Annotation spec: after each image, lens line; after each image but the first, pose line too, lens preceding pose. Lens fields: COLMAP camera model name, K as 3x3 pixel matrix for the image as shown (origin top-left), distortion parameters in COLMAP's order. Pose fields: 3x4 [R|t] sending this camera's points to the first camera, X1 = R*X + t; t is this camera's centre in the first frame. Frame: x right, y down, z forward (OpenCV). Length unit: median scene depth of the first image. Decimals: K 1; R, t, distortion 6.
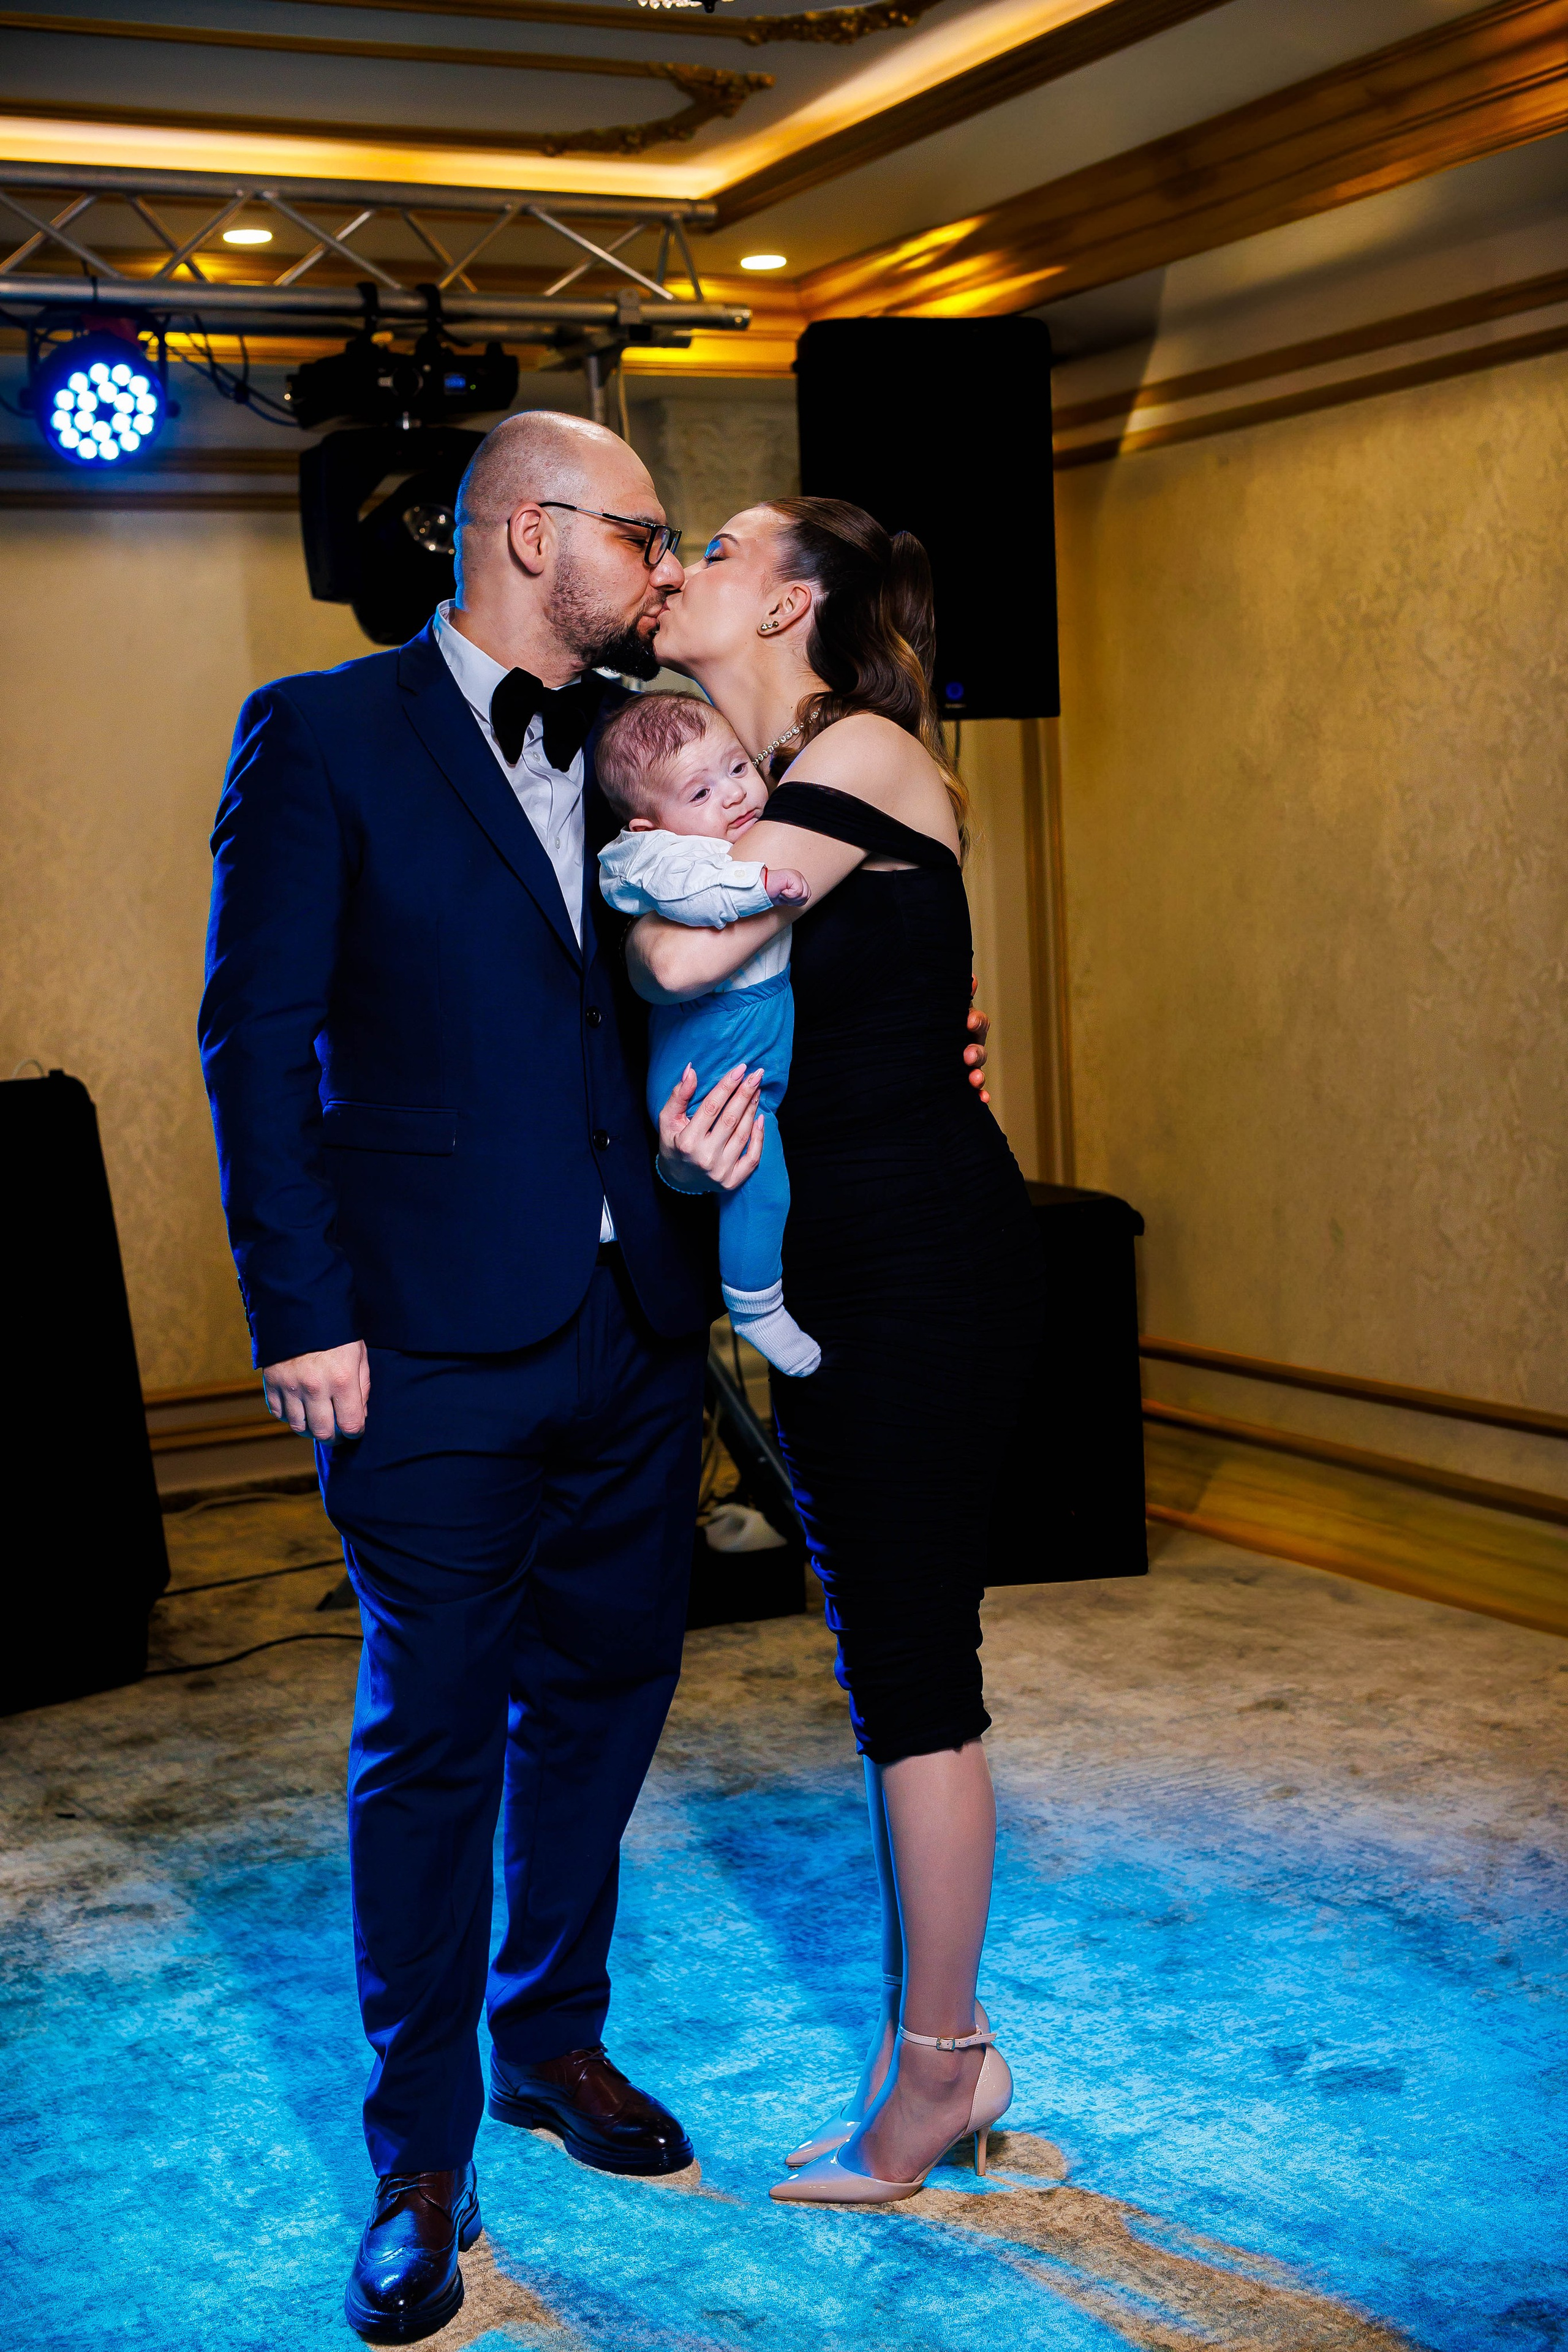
lens RADIAL K [[3363.7, 0, 784.5], [0, 3363.7, 1172.0], [0, 0, 1]] dist [0.005559, 0.000000]
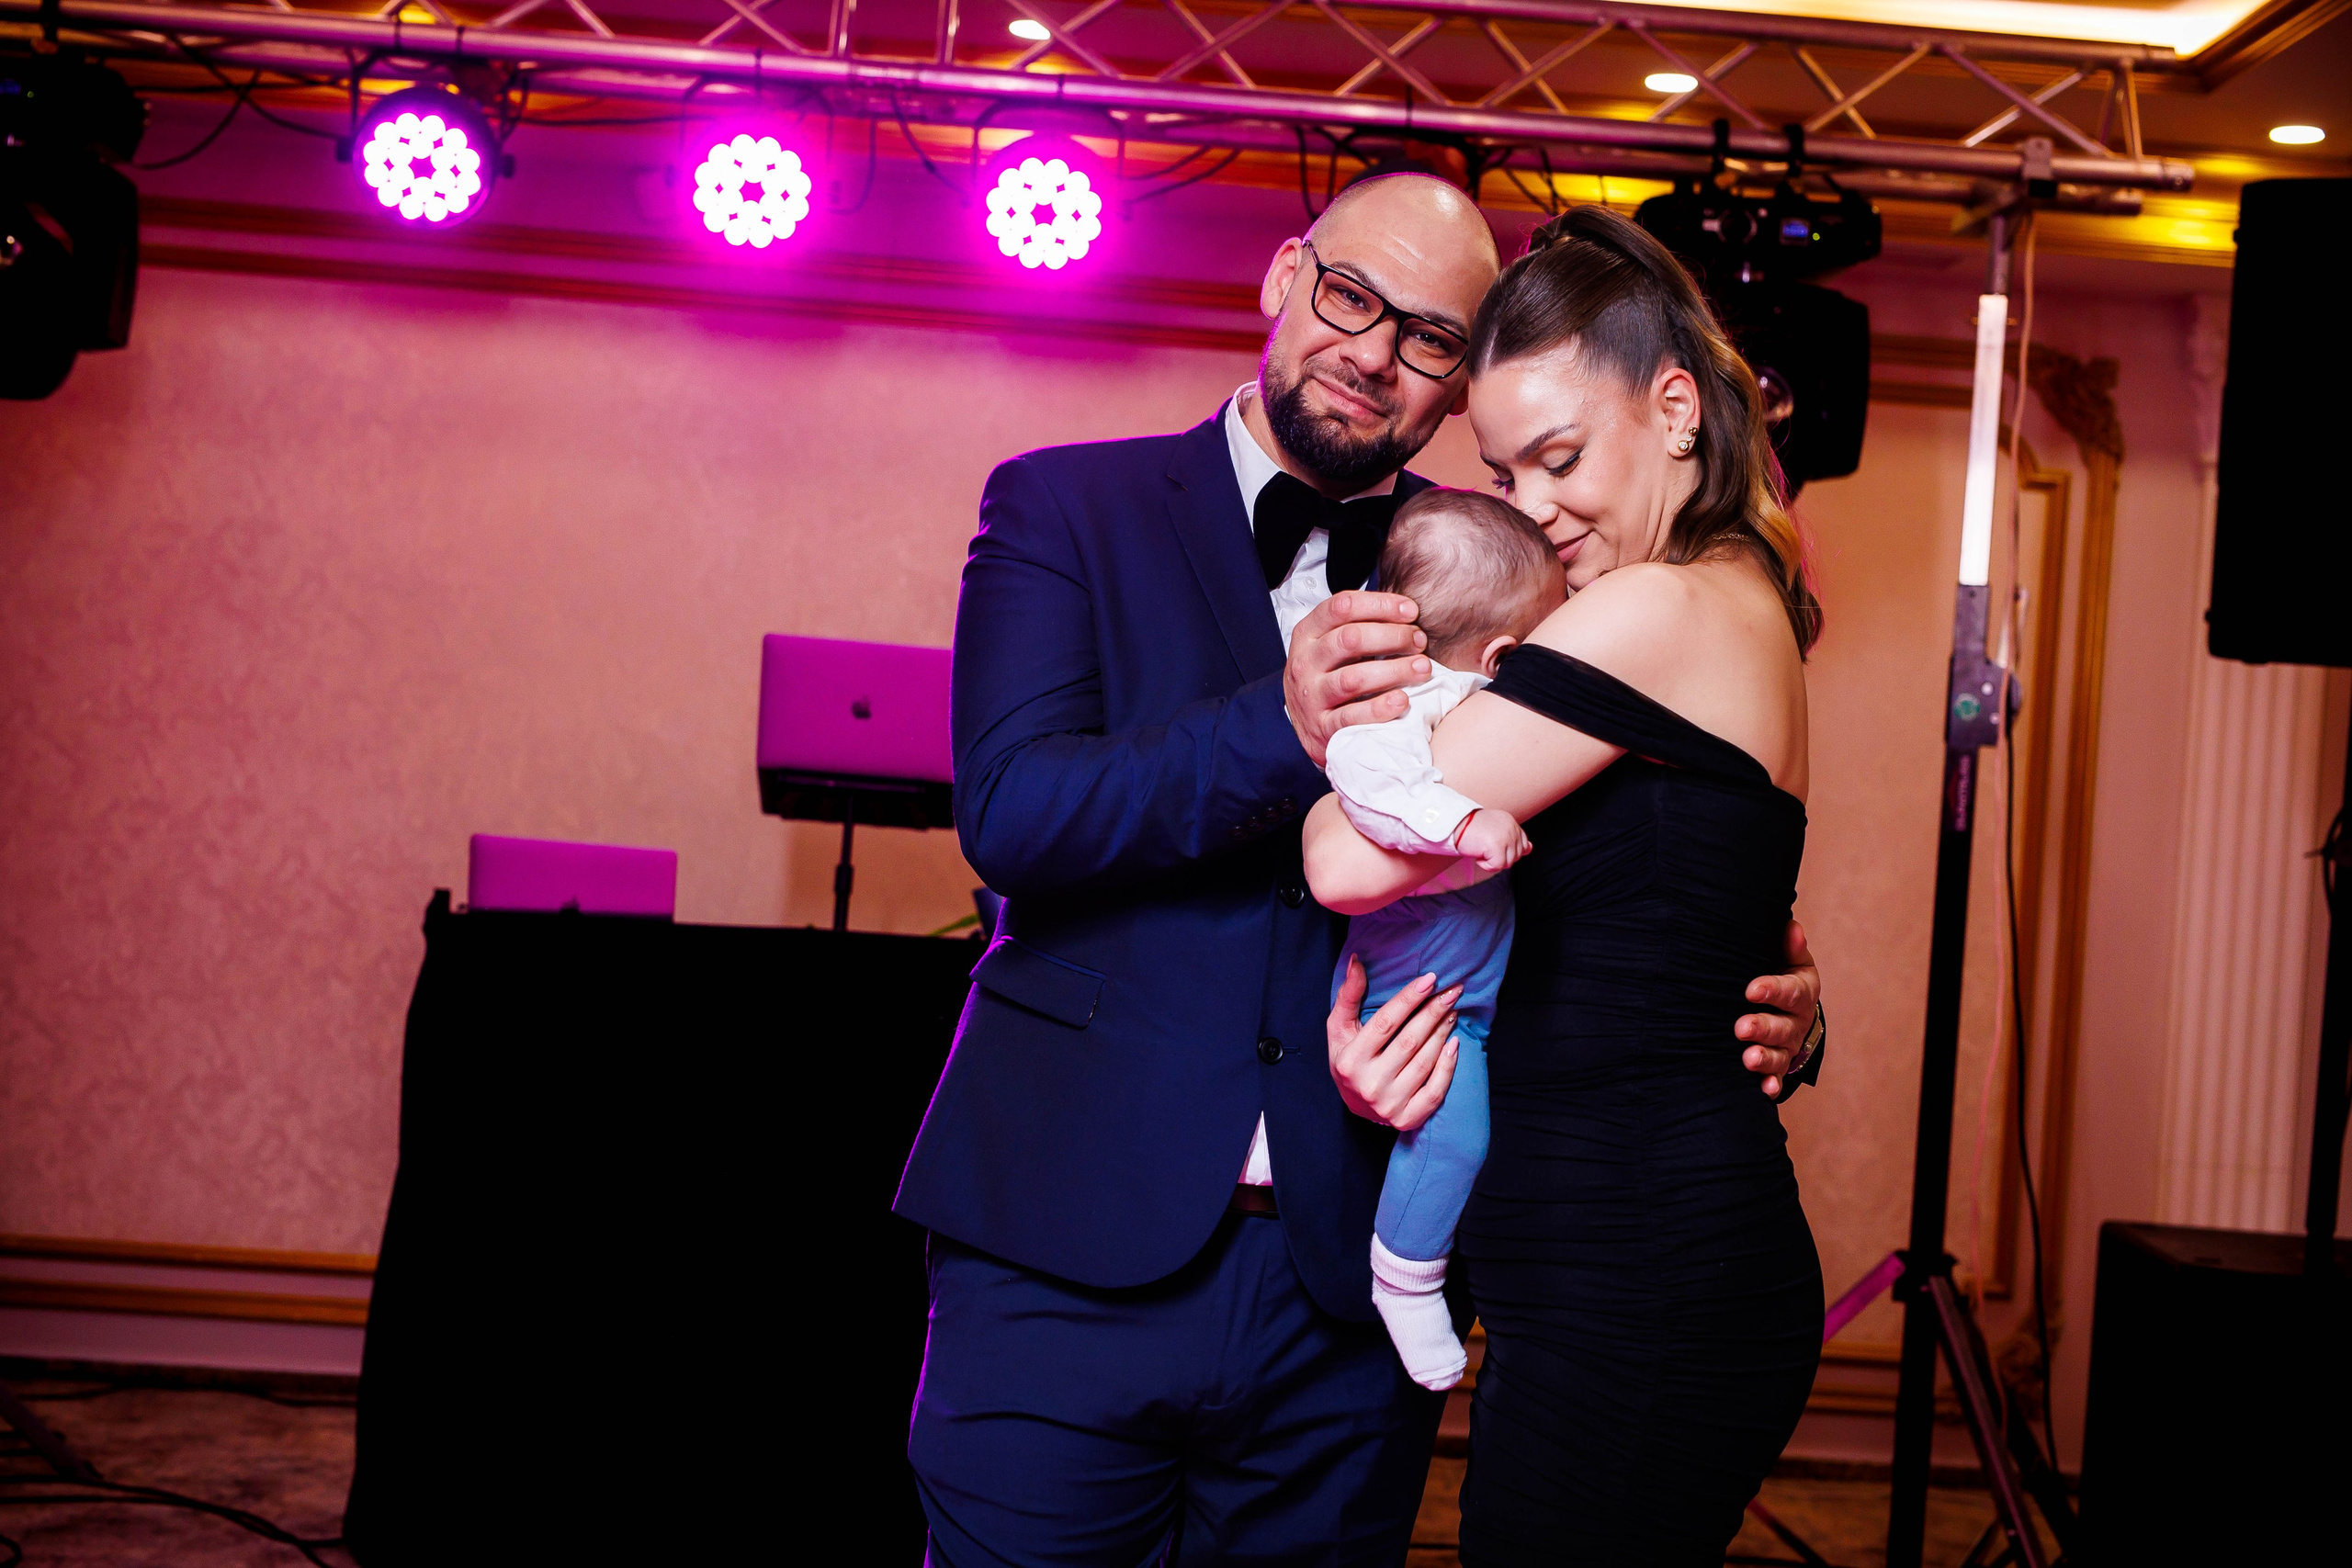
lens RADIAL K [[3363.4, 0, 1175.1], [0, 3363.4, 785.6], [0, 0, 1]] dist [0.005559, 0.000000]
pose [[0.892137, 0.110069, -0.438151, 0.158444], [-0.154759, 0.985643, -0.067504, -0.007359], [0.424430, 0.128031, 0.896363, 0.161984]]
